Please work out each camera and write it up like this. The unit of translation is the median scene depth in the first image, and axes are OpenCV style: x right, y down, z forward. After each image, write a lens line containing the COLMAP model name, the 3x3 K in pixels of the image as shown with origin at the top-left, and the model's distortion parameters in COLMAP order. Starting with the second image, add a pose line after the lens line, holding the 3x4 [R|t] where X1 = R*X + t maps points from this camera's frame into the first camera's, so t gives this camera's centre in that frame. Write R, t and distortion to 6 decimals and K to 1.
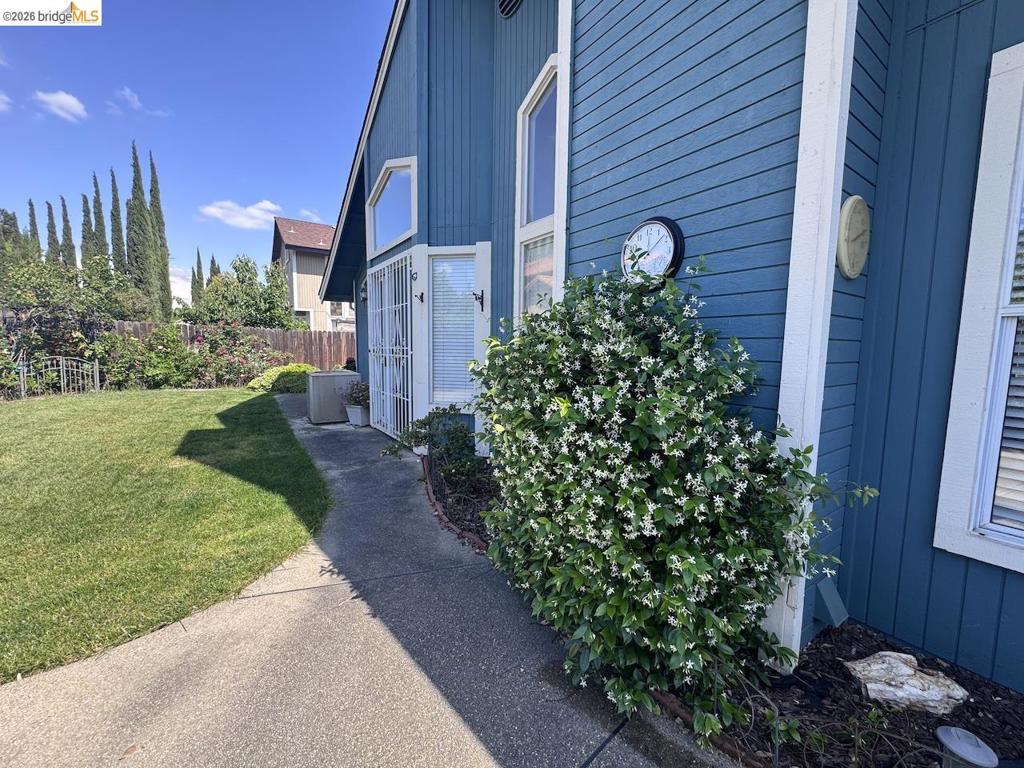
lens RADIAL K [[411.2, 0, 510.3], [0, 411.2, 385.8], [0, 0, 1]] dist [-0.005920, 0.001334]
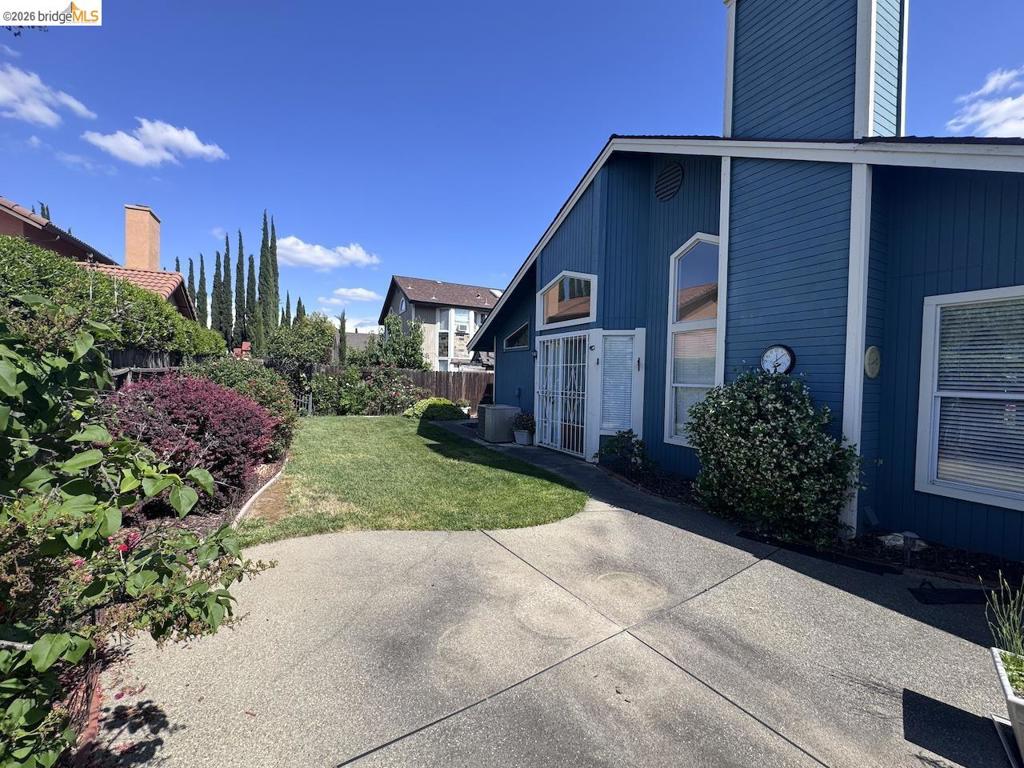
lens RADIAL K [[411.2, 0, 509.8], [0, 411.2, 384.0], [0, 0, 1]] dist [-0.005920, 0.001334]
pose [[0.994579, 0.014195, -0.103008, -0.547316], [-0.022715, 0.996373, -0.082010, 0.012550], [0.101470, 0.083905, 0.991294, -0.841300]]
